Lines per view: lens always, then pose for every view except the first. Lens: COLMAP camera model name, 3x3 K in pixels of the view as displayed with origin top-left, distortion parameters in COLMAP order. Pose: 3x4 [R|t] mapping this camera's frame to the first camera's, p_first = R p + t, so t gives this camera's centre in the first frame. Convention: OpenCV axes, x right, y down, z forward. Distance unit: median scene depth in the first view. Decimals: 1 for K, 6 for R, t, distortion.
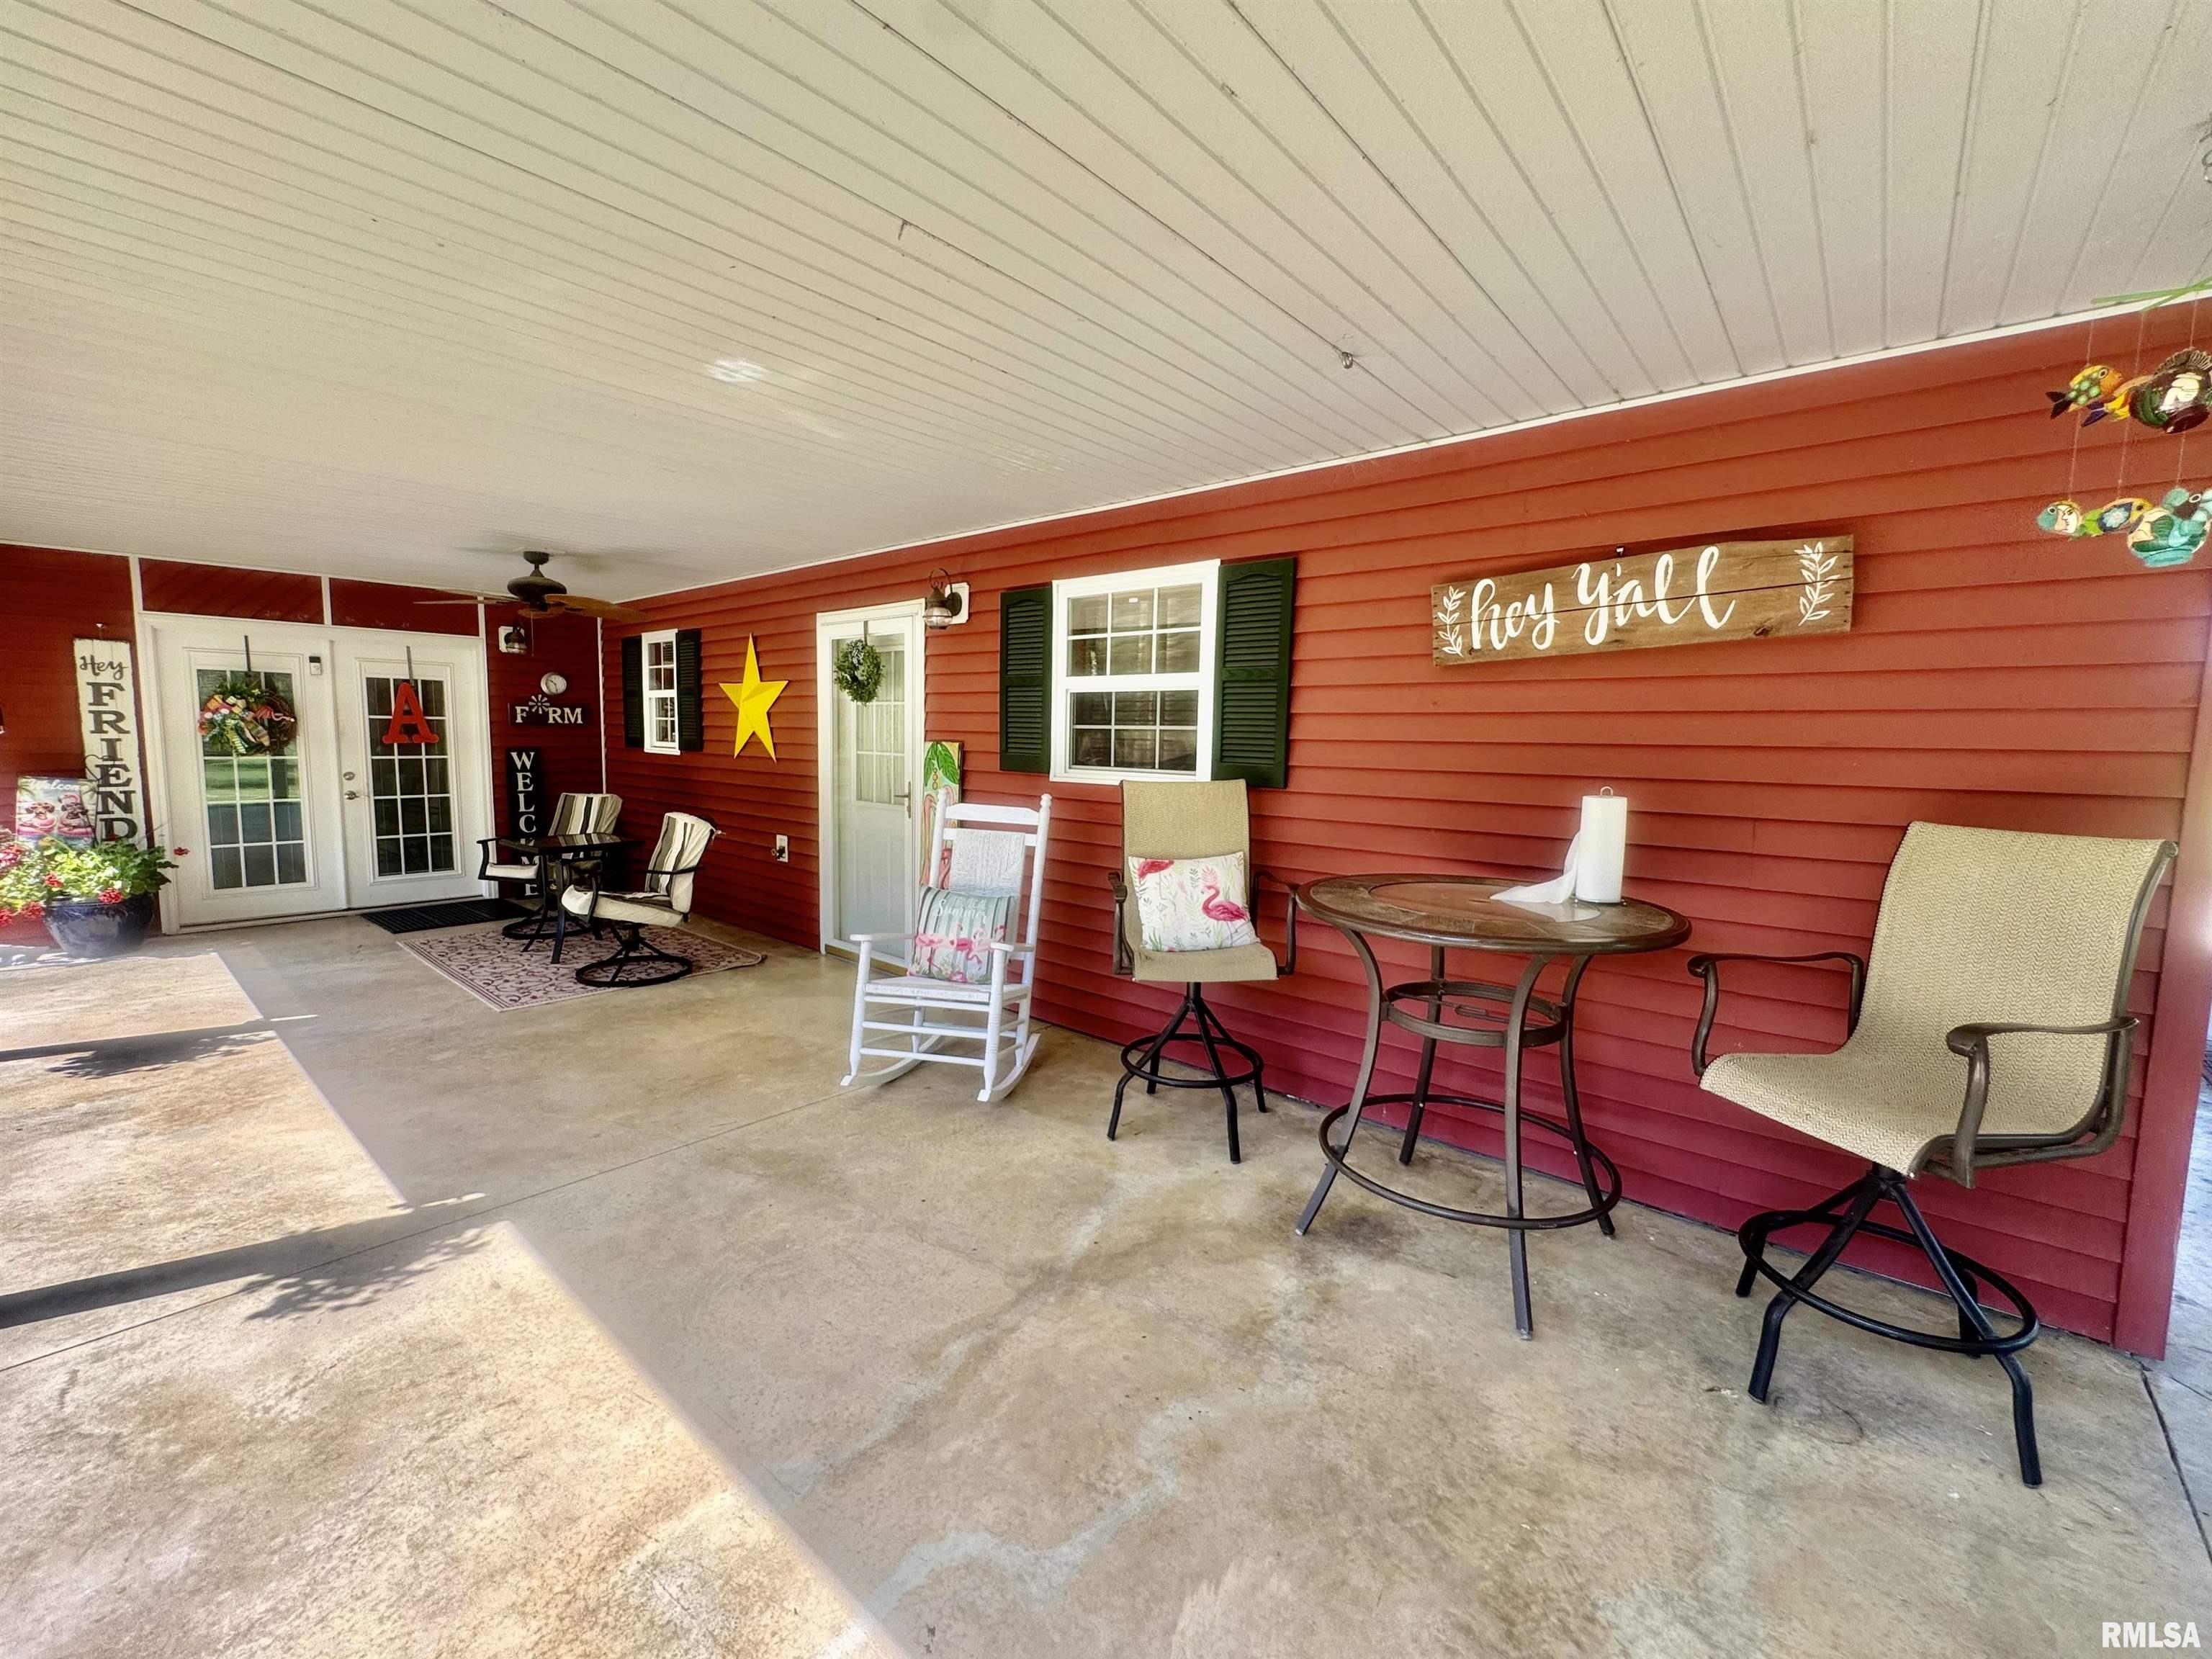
lens RADIAL K [[887.4, 0, 1042.2], [0, 887.4, 833.9], [0, 0, 1]] dist [-0.002511, -0.000090]
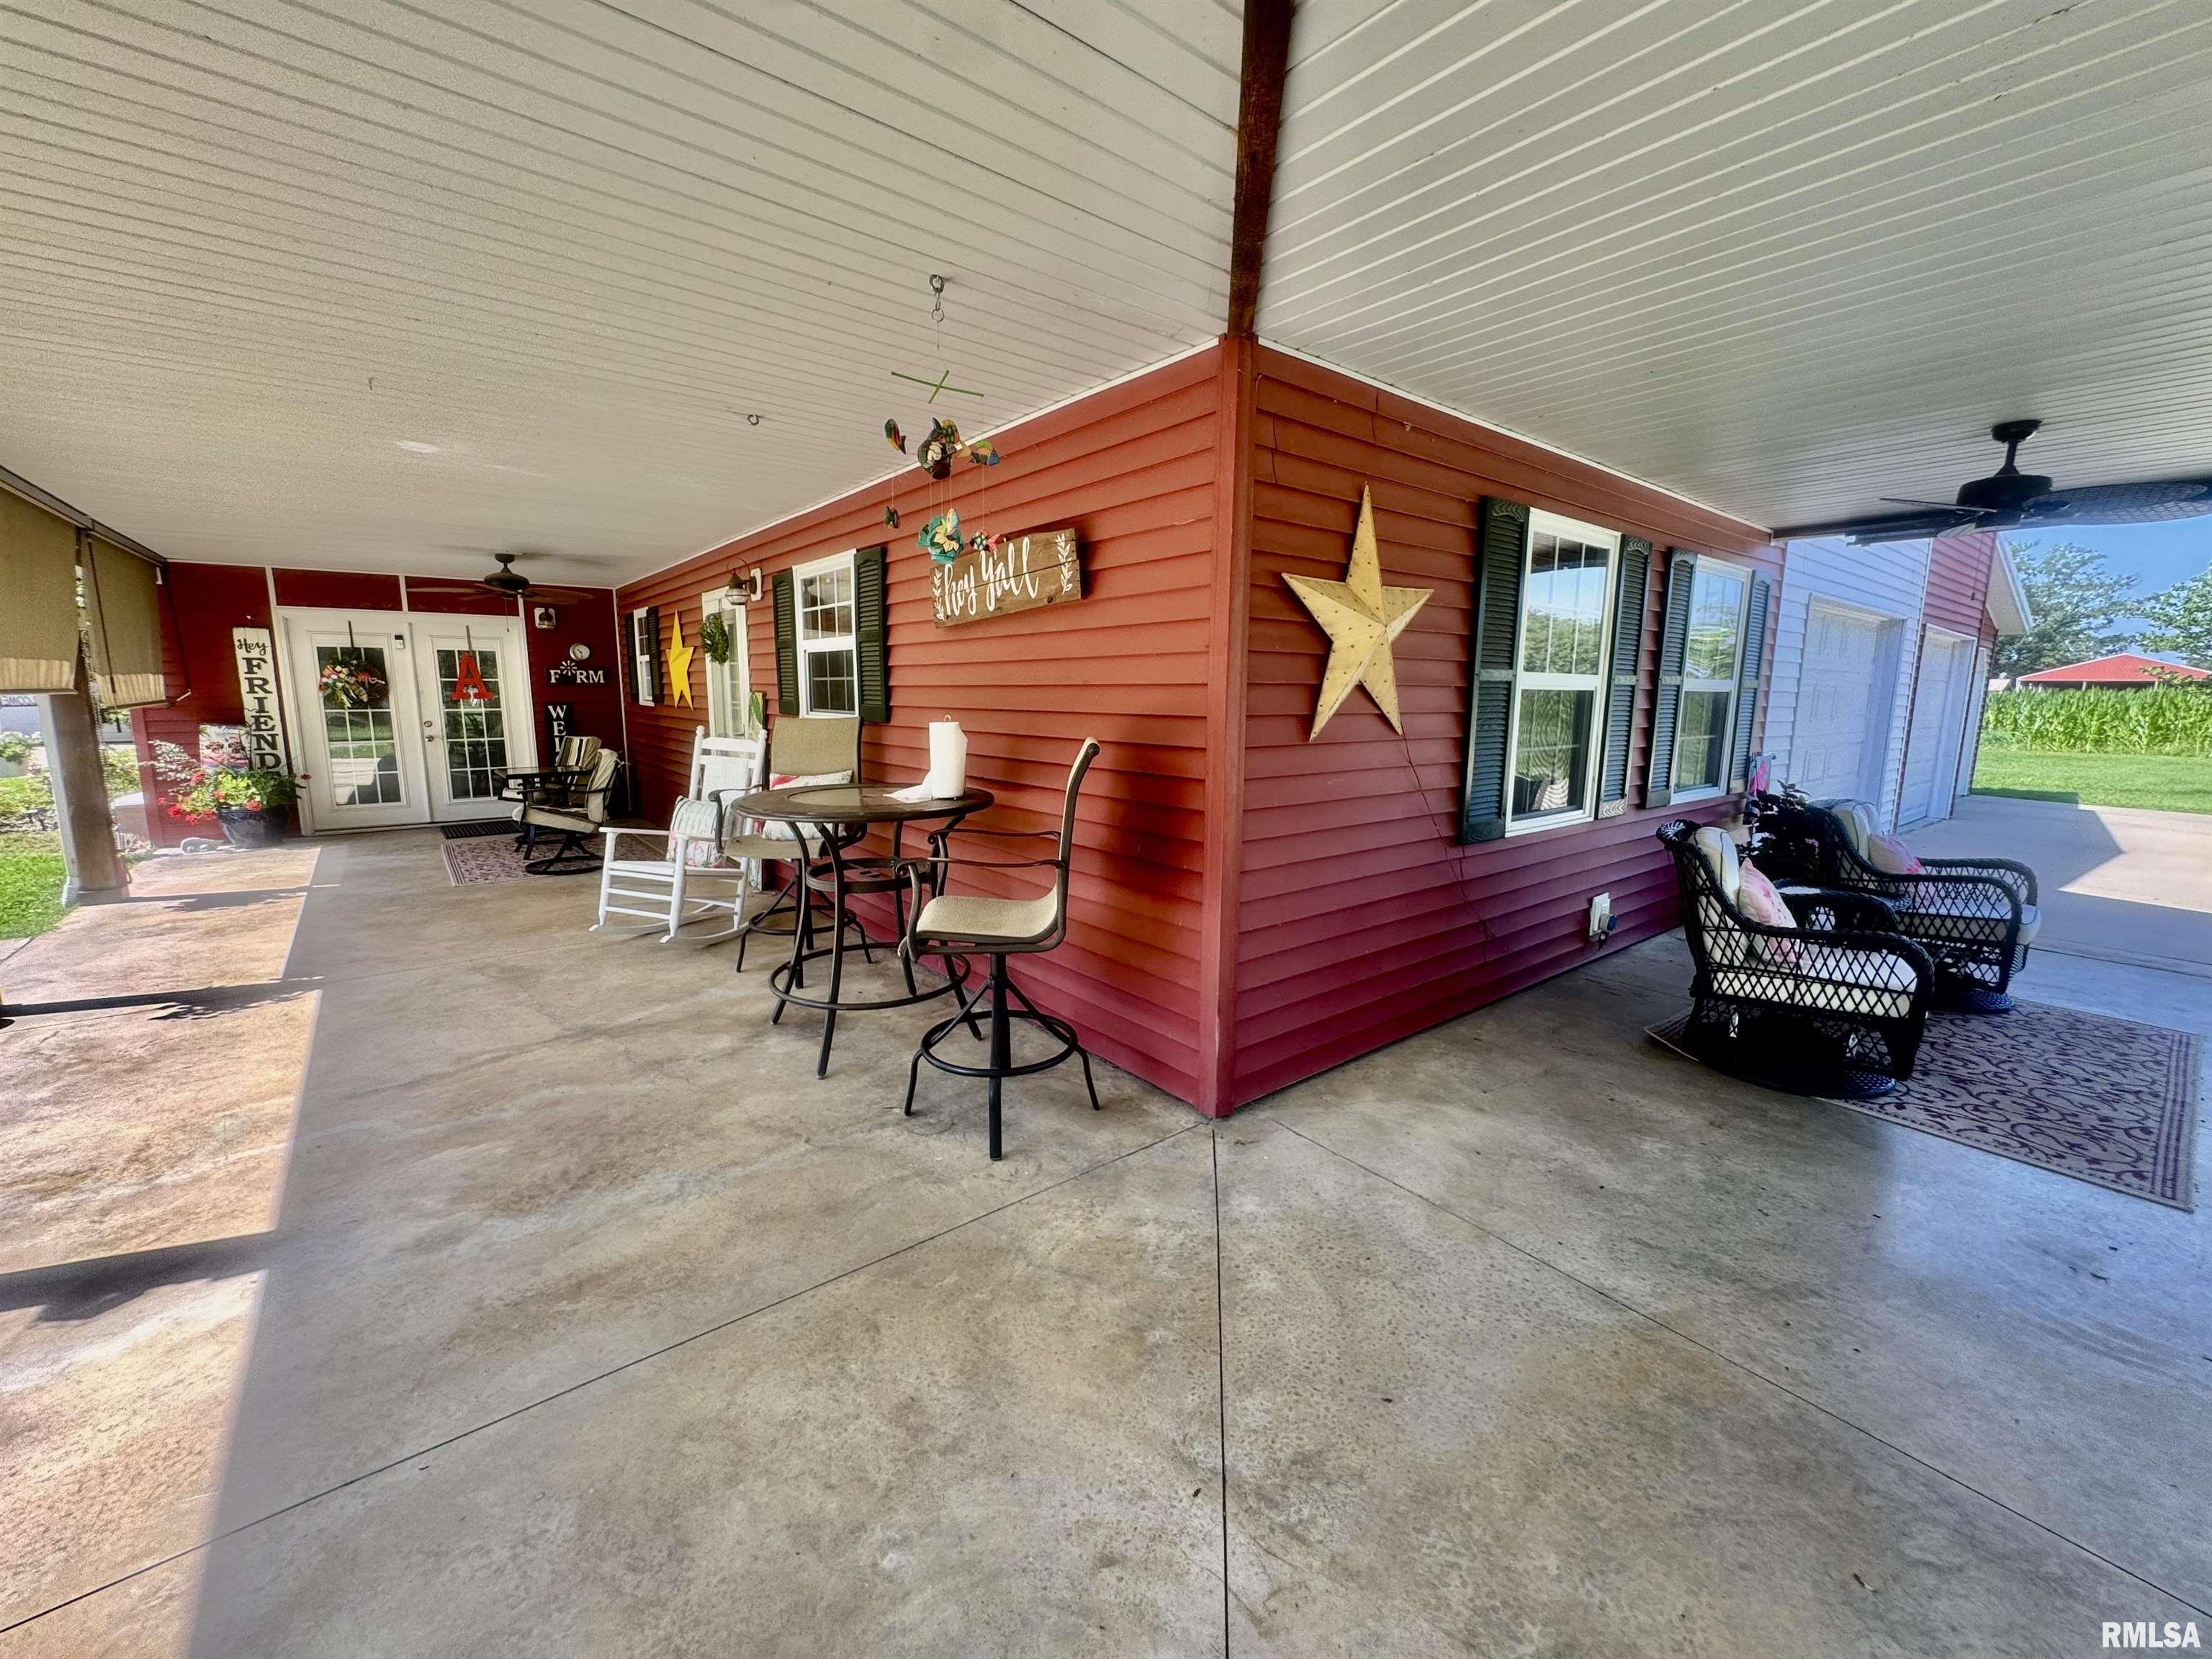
lens RADIAL K [[887.4, 0, 1123.5], [0, 887.4, 833.4], [0, 0, 1]] dist [-0.002511, -0.000090]
pose [[0.984232, 0.017291, -0.176037, 0.752712], [-0.009269, 0.998885, 0.046289, 0.043126], [0.176642, -0.043927, 0.983295, -0.218421]]
